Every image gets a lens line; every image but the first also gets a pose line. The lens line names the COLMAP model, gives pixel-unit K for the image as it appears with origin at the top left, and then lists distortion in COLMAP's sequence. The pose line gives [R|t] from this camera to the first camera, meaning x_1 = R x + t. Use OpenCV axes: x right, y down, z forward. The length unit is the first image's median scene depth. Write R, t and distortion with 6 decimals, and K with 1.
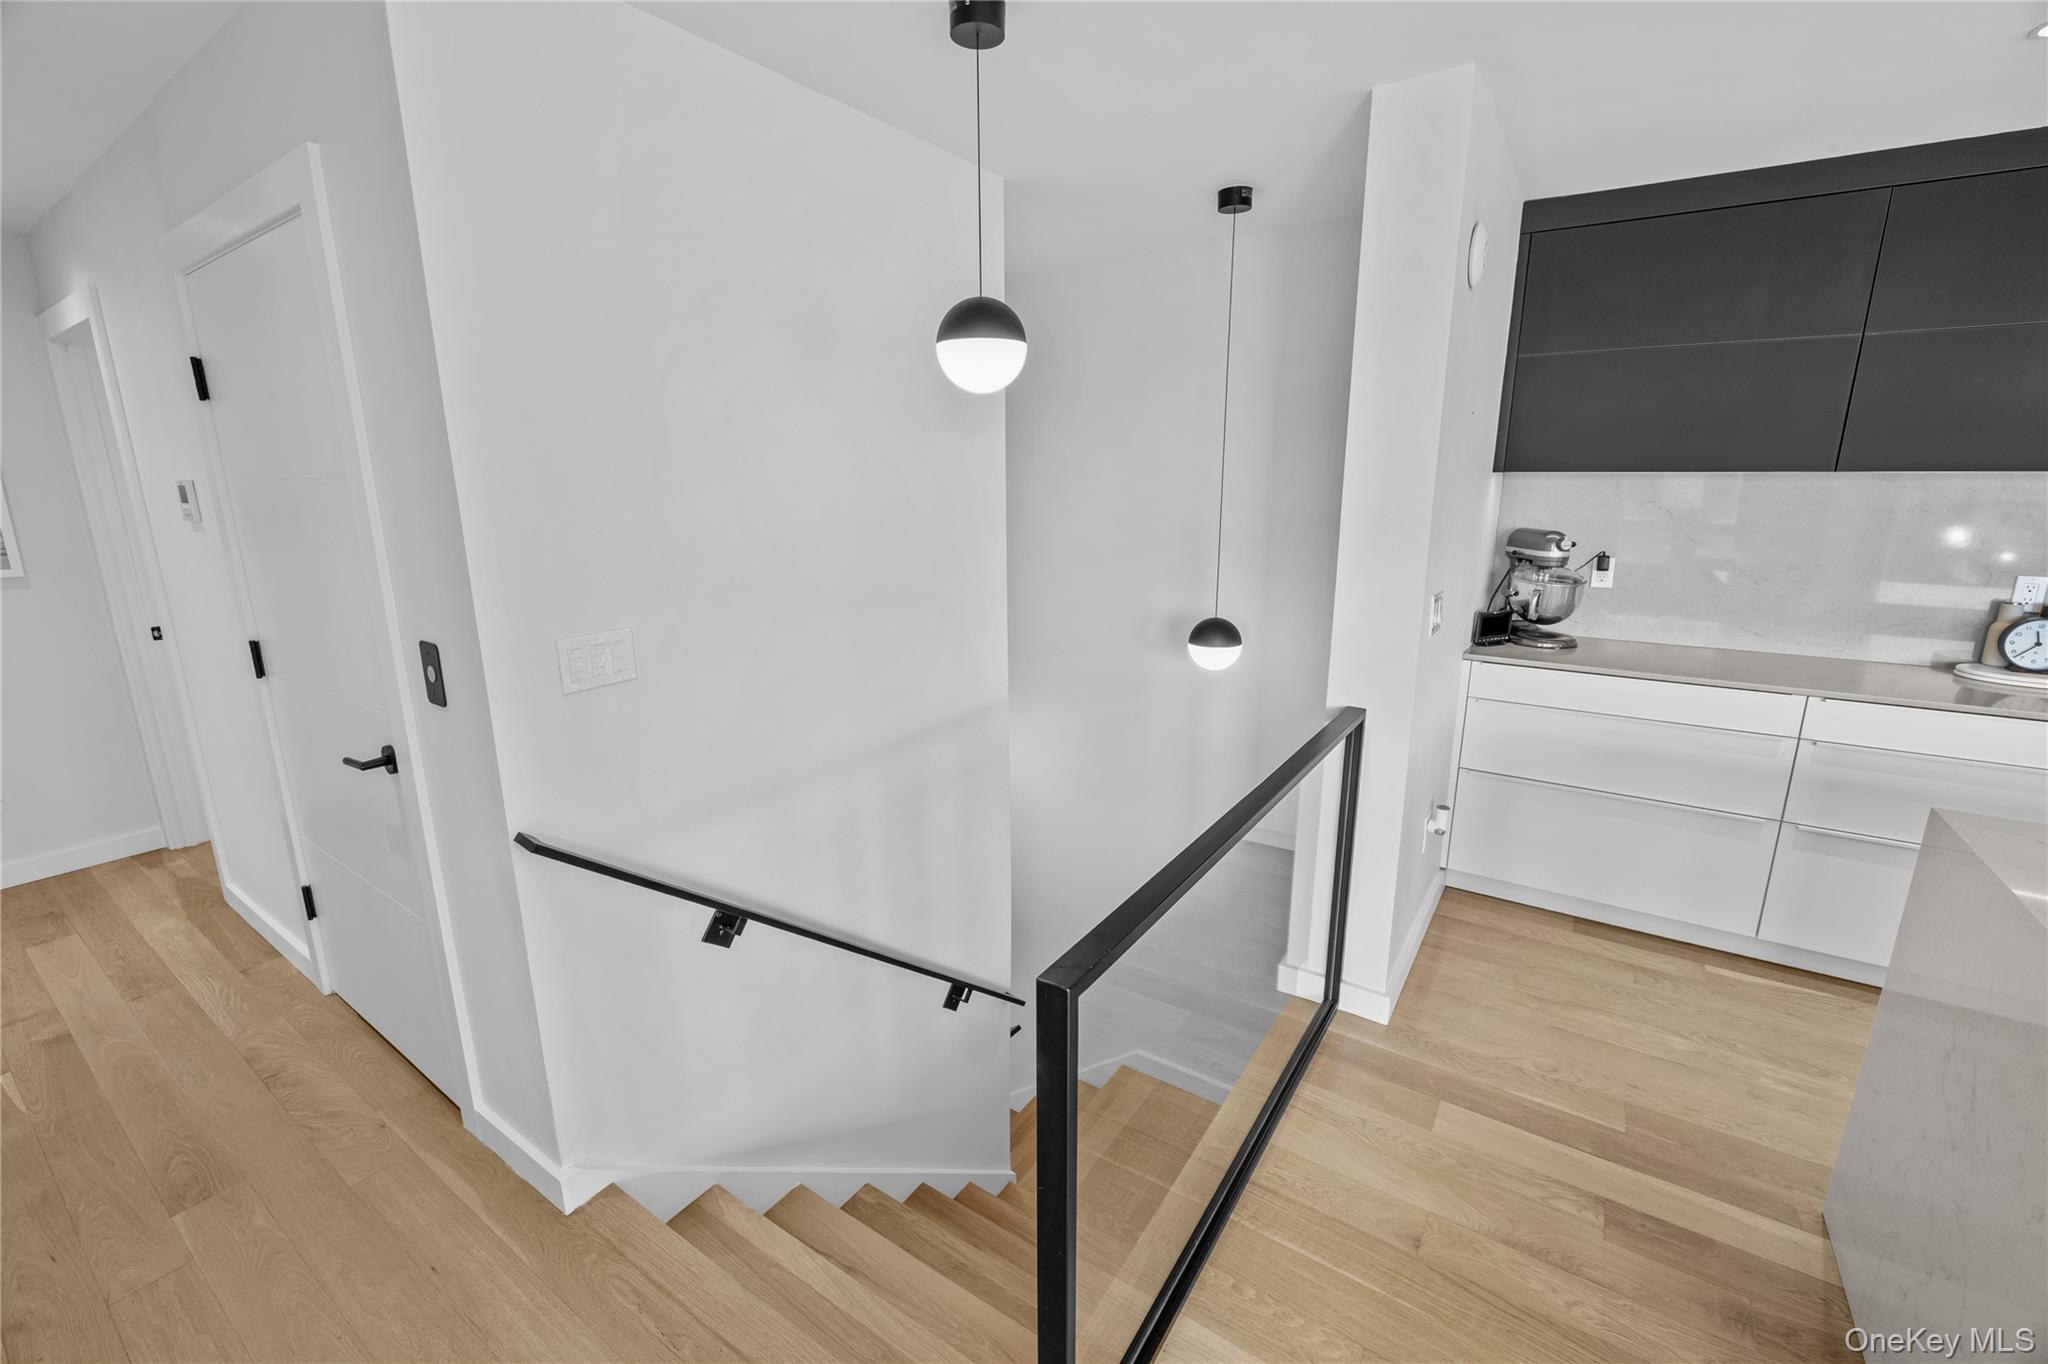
lens RADIAL K [[853.4, 0, 1029.1], [0, 853.4, 669.8], [0, 0, 1]] dist [-0.011851, 0.000036]
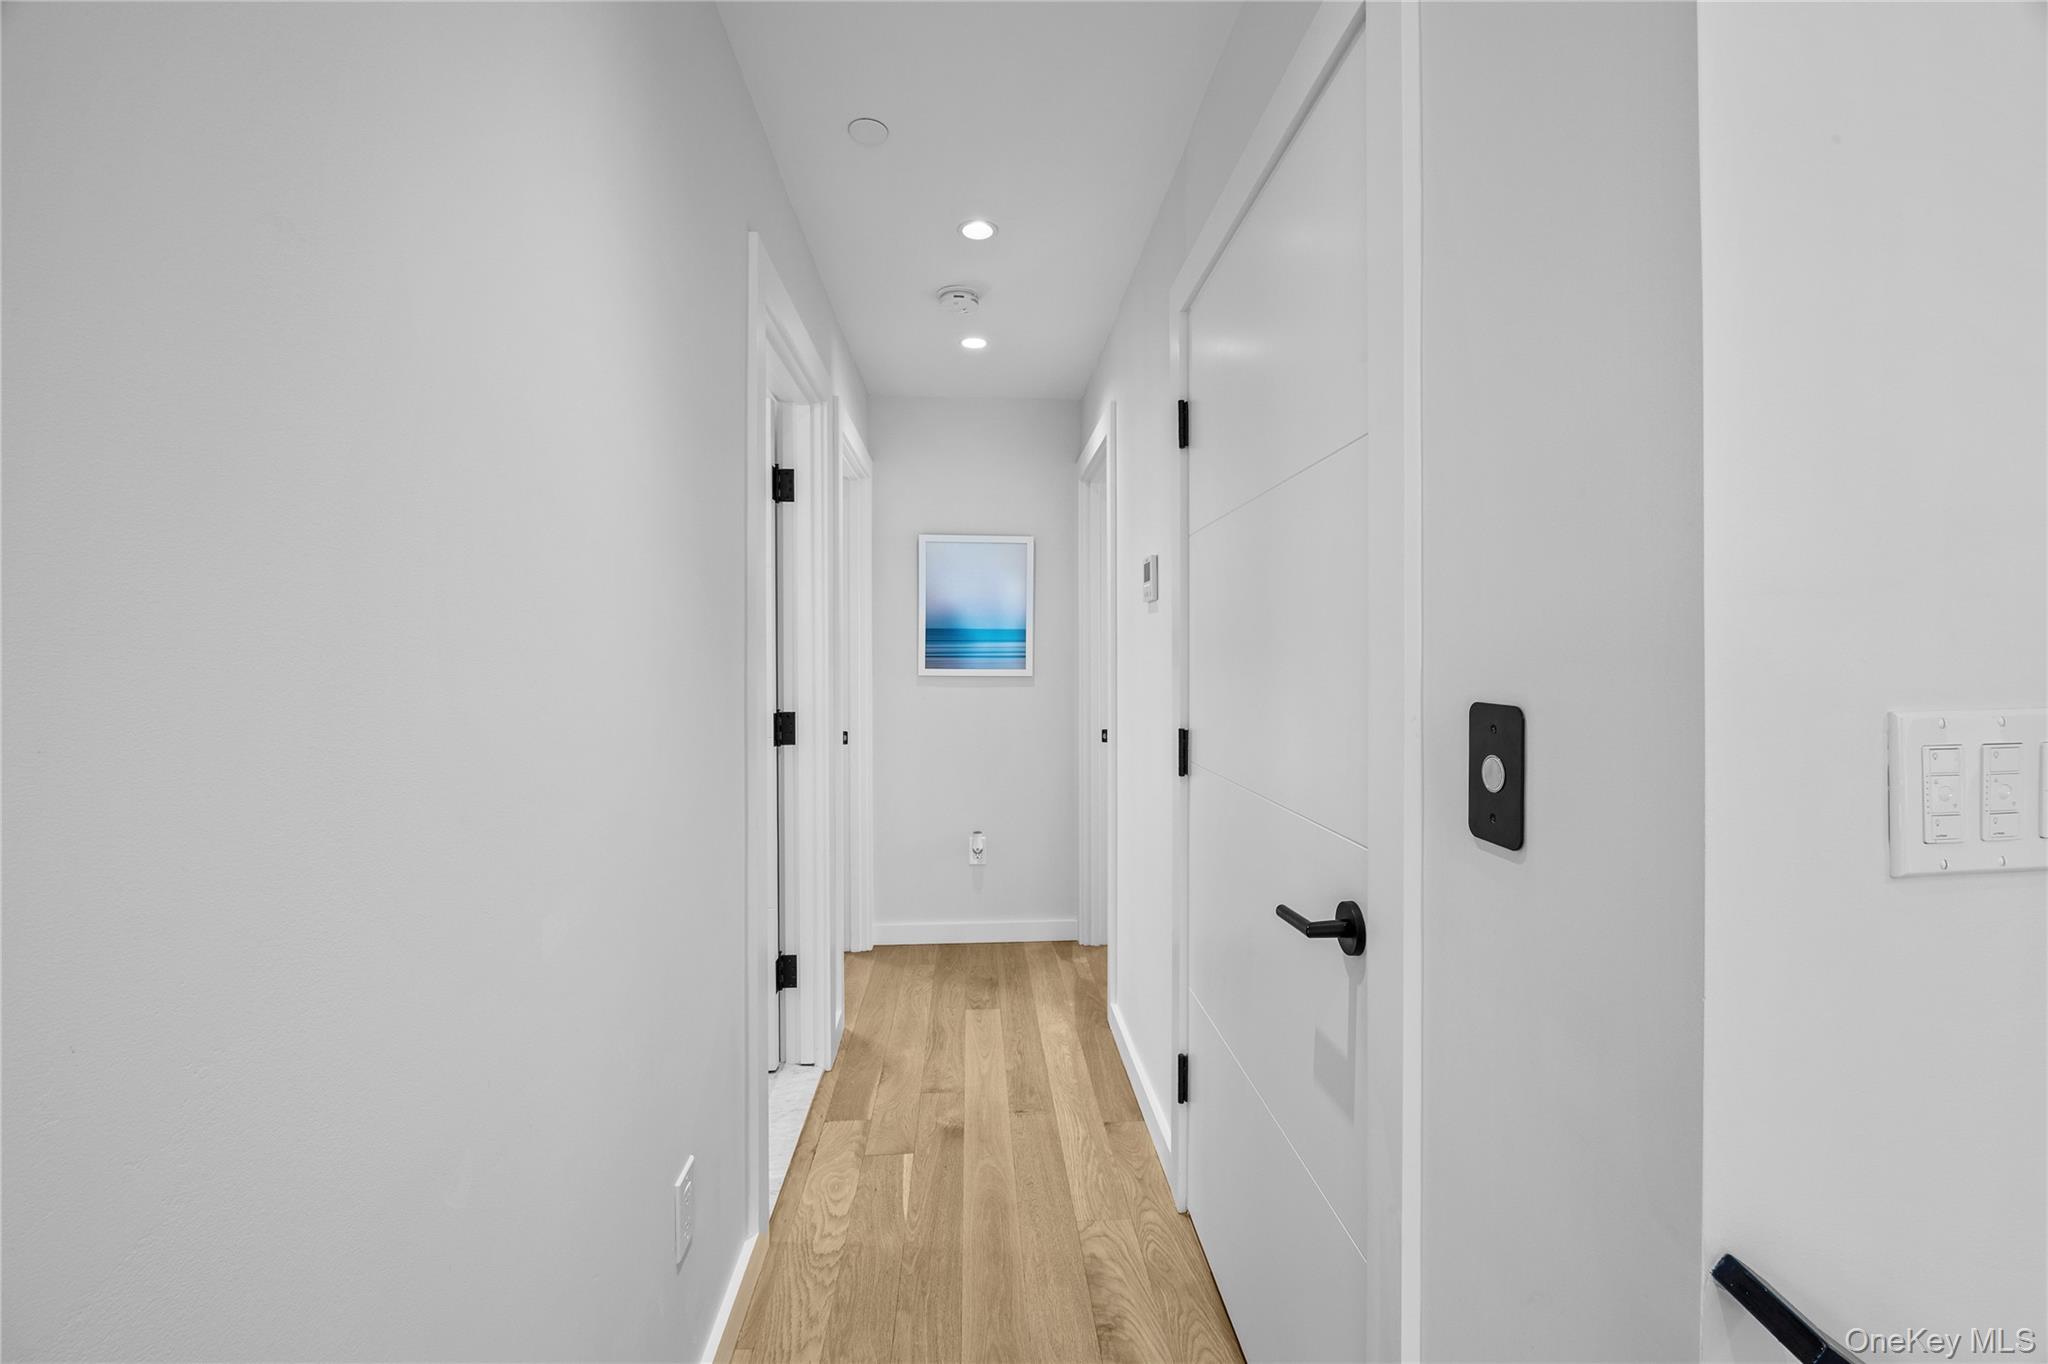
lens RADIAL K [[853.4, 0, 1029.1], [0, 853.4, 669.8], [0, 0, 1]] dist [-0.011851, 0.000036]
pose [[0.618123, 0.012486, -0.785982, -0.282627], [-0.177127, 0.976372, -0.123789, 0.029410], [0.765865, 0.215735, 0.605730, 0.291575]]
